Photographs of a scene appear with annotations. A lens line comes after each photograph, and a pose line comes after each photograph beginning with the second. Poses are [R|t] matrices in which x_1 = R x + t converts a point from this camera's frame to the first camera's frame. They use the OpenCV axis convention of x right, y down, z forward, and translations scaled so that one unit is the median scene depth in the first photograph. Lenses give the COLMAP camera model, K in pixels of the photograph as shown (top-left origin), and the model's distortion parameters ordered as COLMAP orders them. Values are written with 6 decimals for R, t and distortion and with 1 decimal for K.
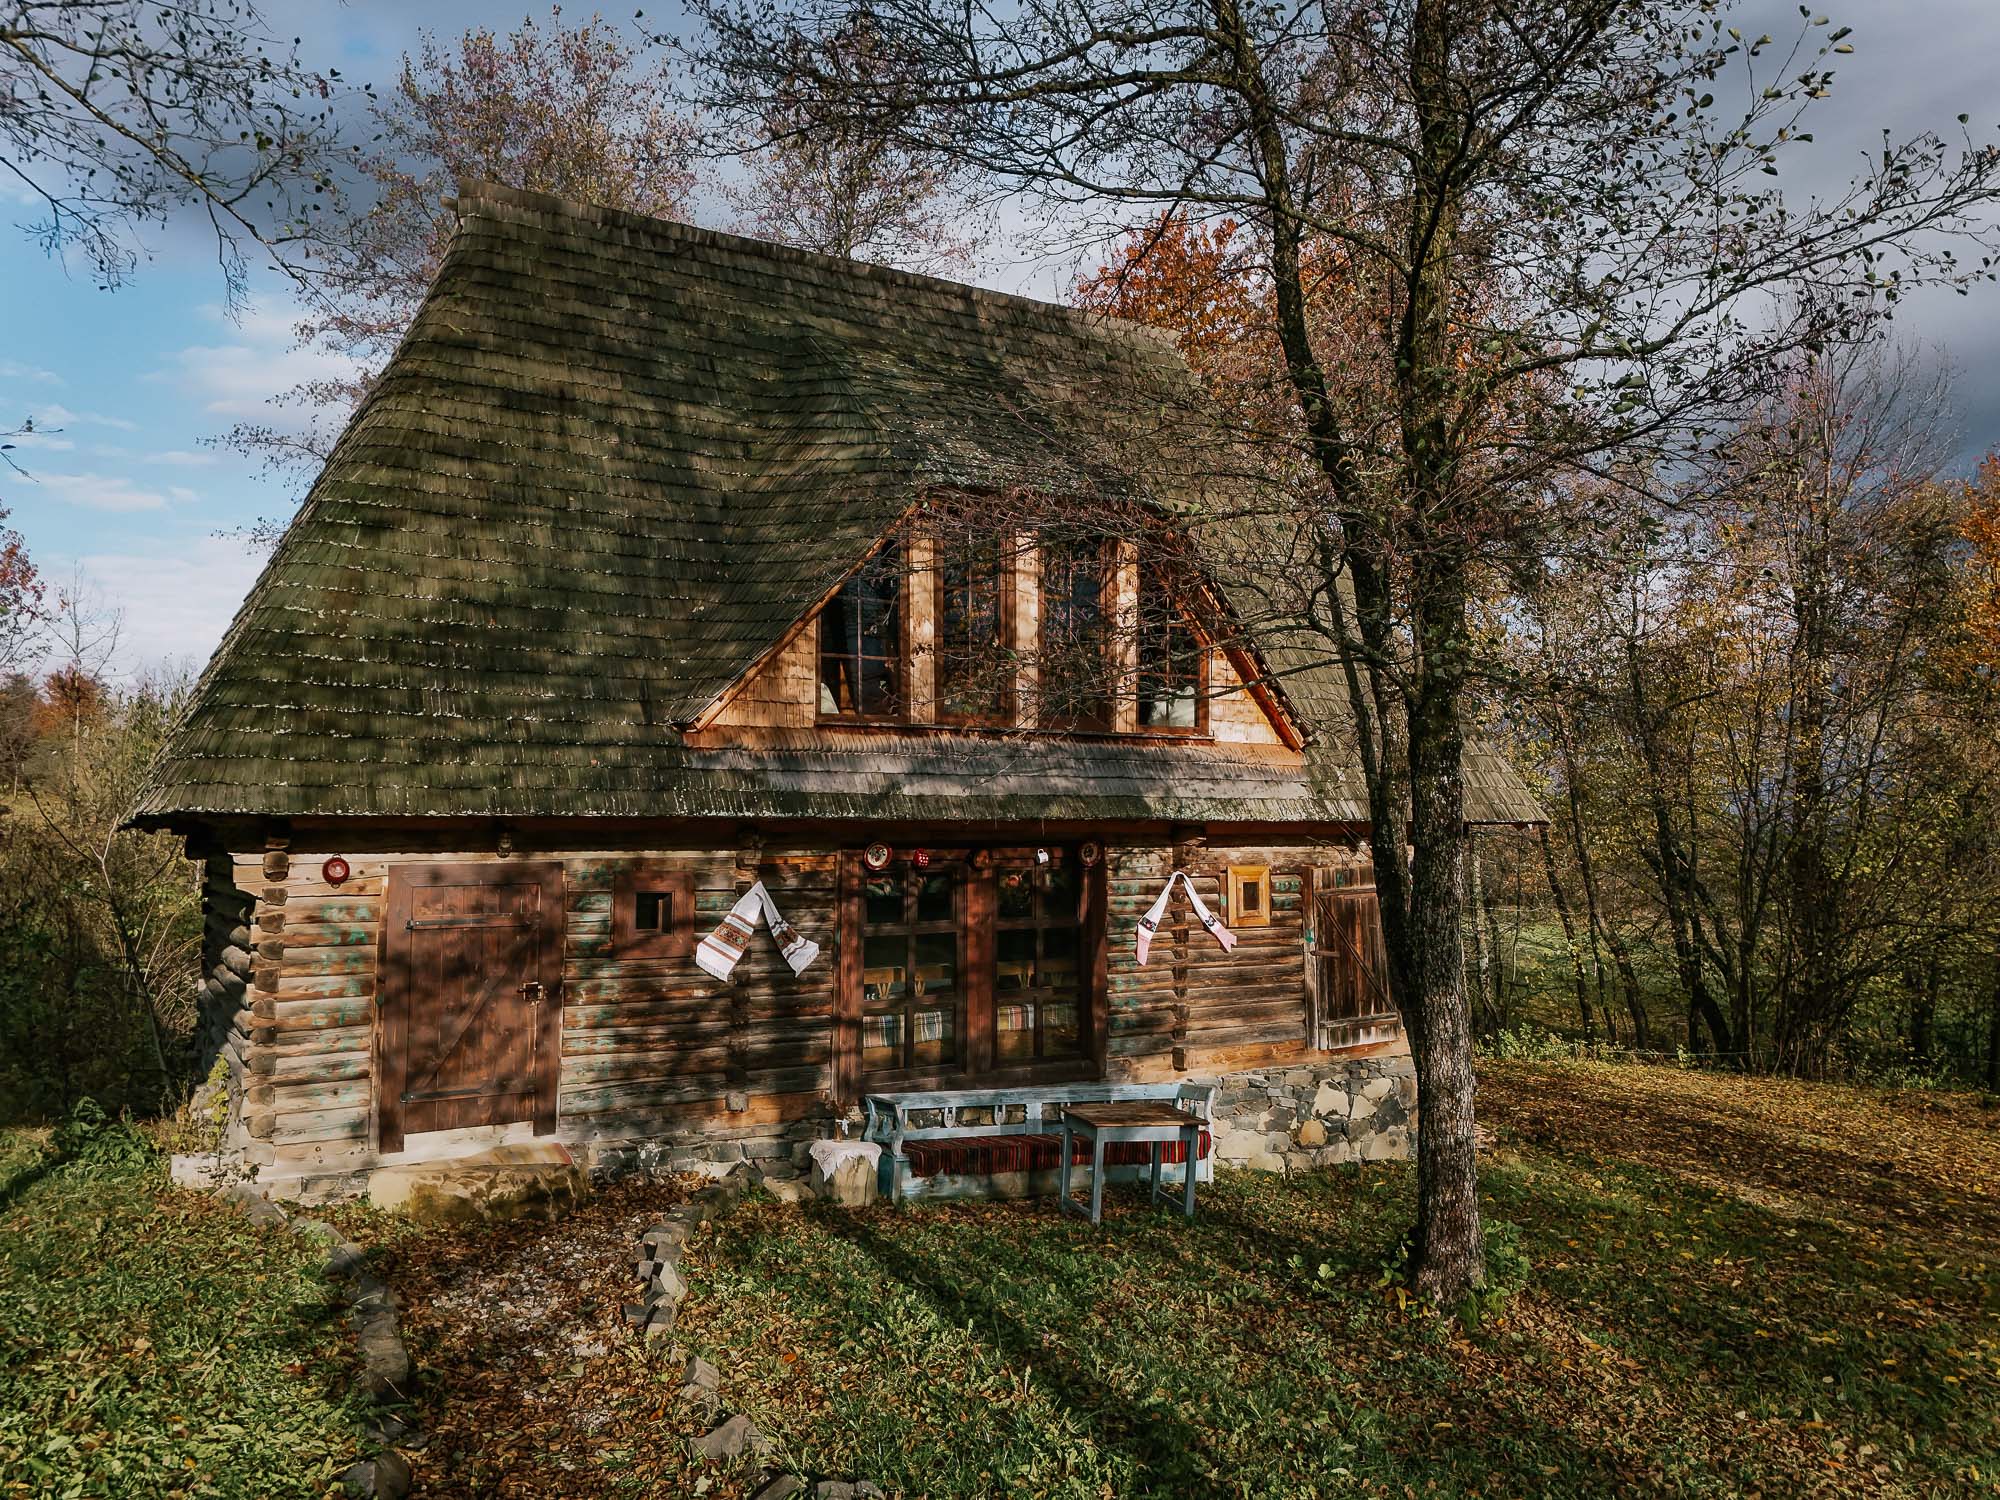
lens RADIAL K [[1469.1, 0, 998.7], [0, 1469.1, 752.6], [0, 0, 1]] dist [0.005567, -0.001585]
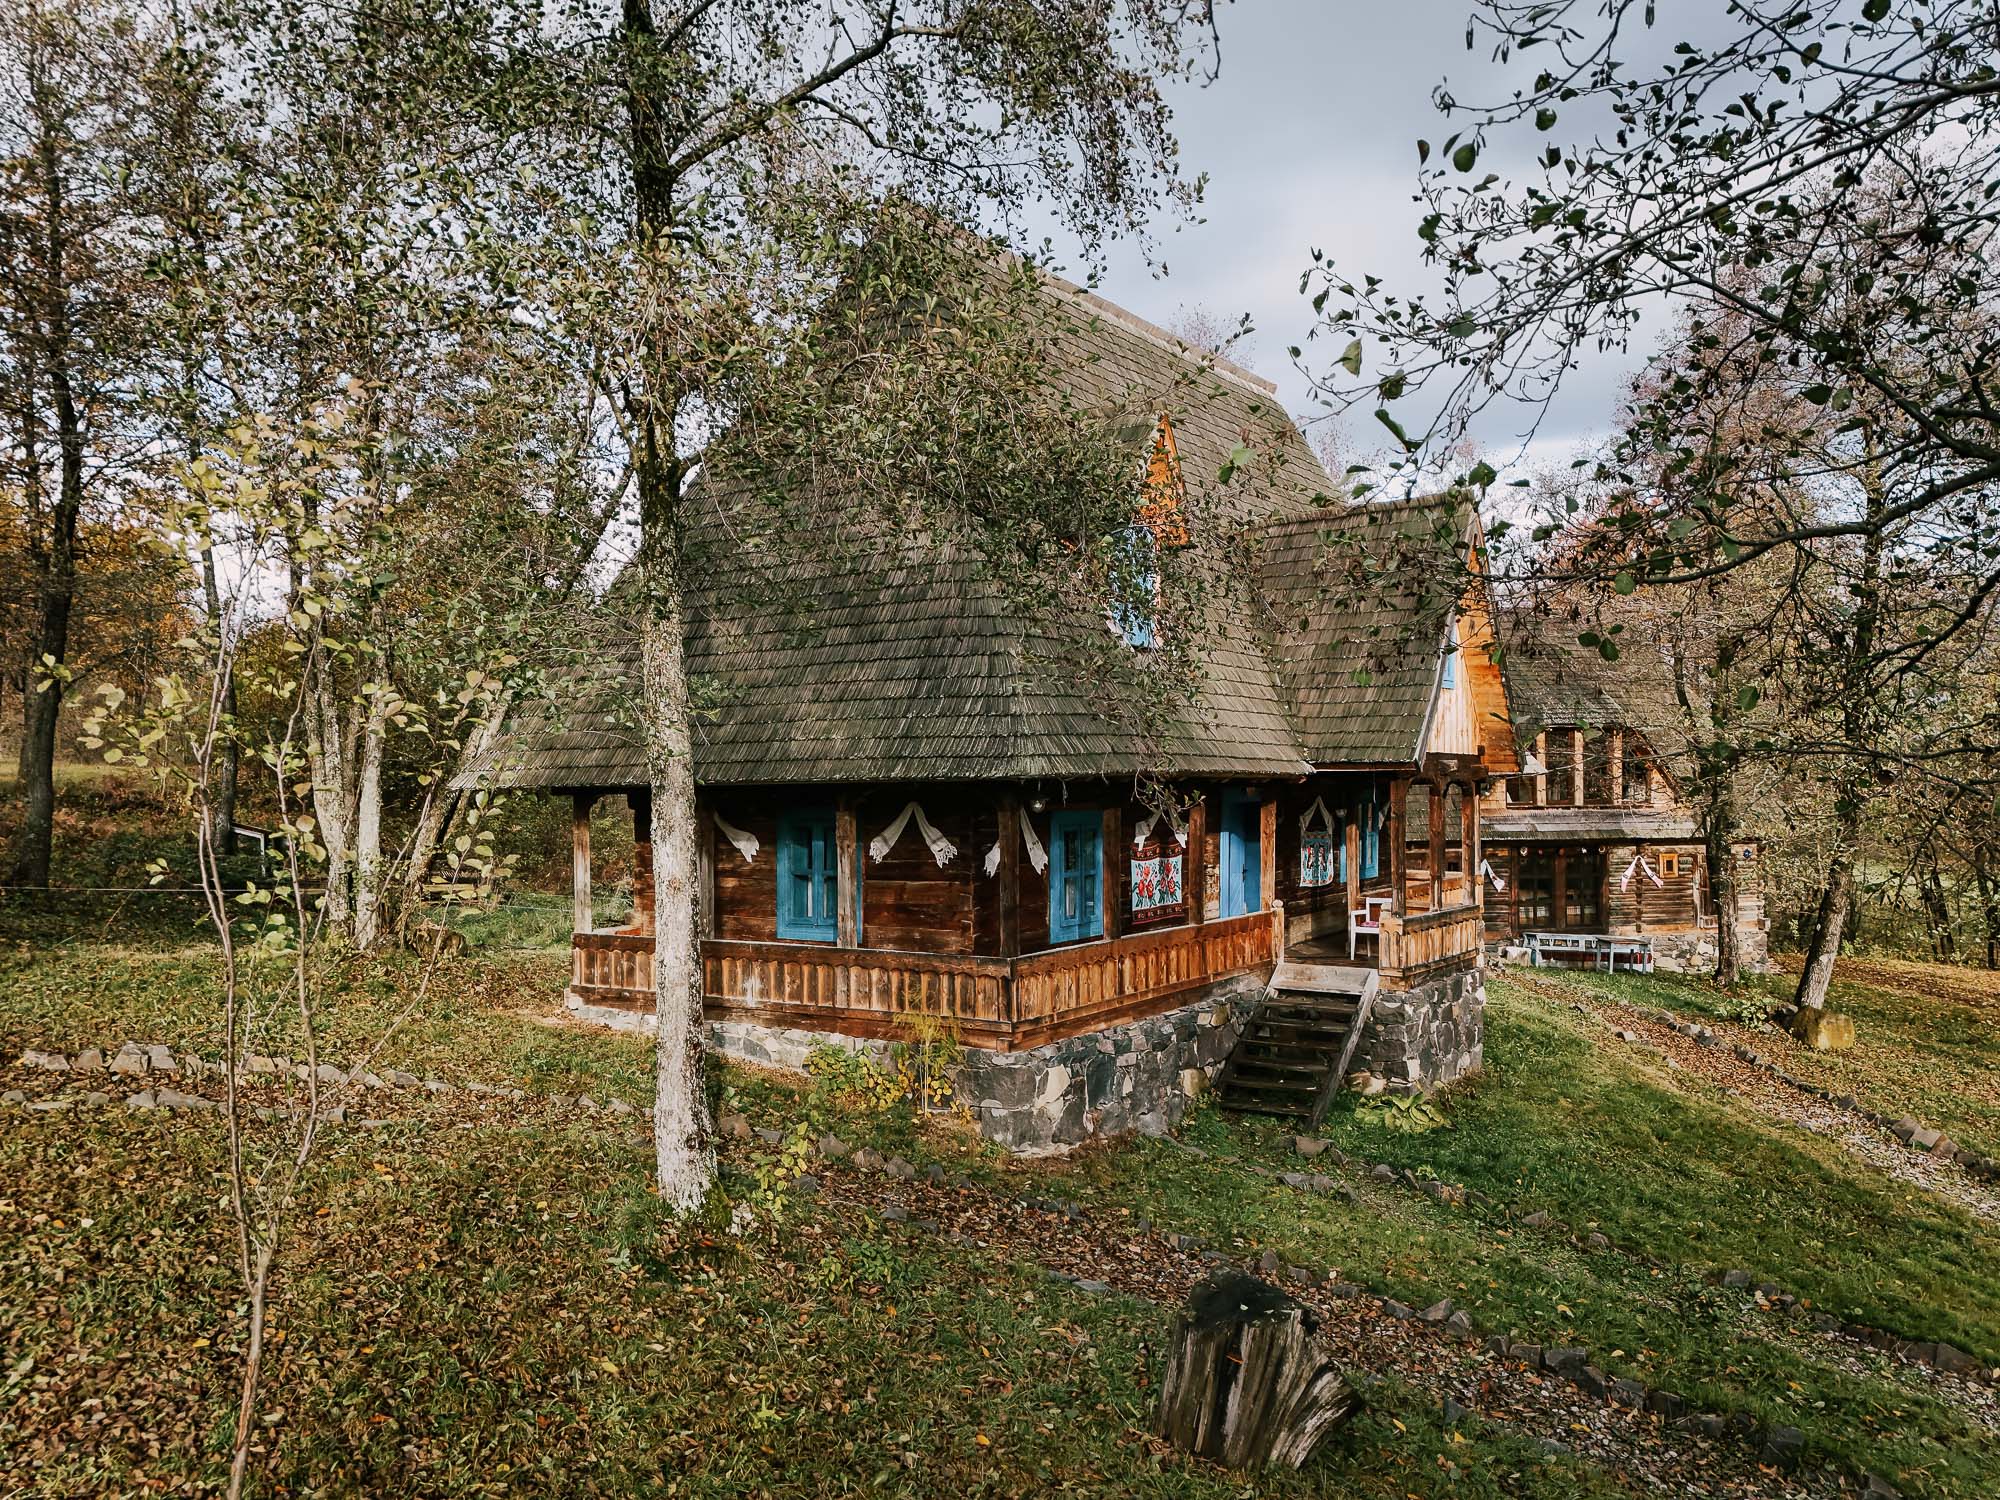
lens RADIAL K [[1469.1, 0, 997.2], [0, 1469.1, 755.5], [0, 0, 1]] dist [0.005567, -0.001585]
pose [[0.957229, -0.005255, -0.289284, -0.206158], [0.017443, 0.999065, 0.039567, -0.215907], [0.288805, -0.042921, 0.956425, -1.775729]]
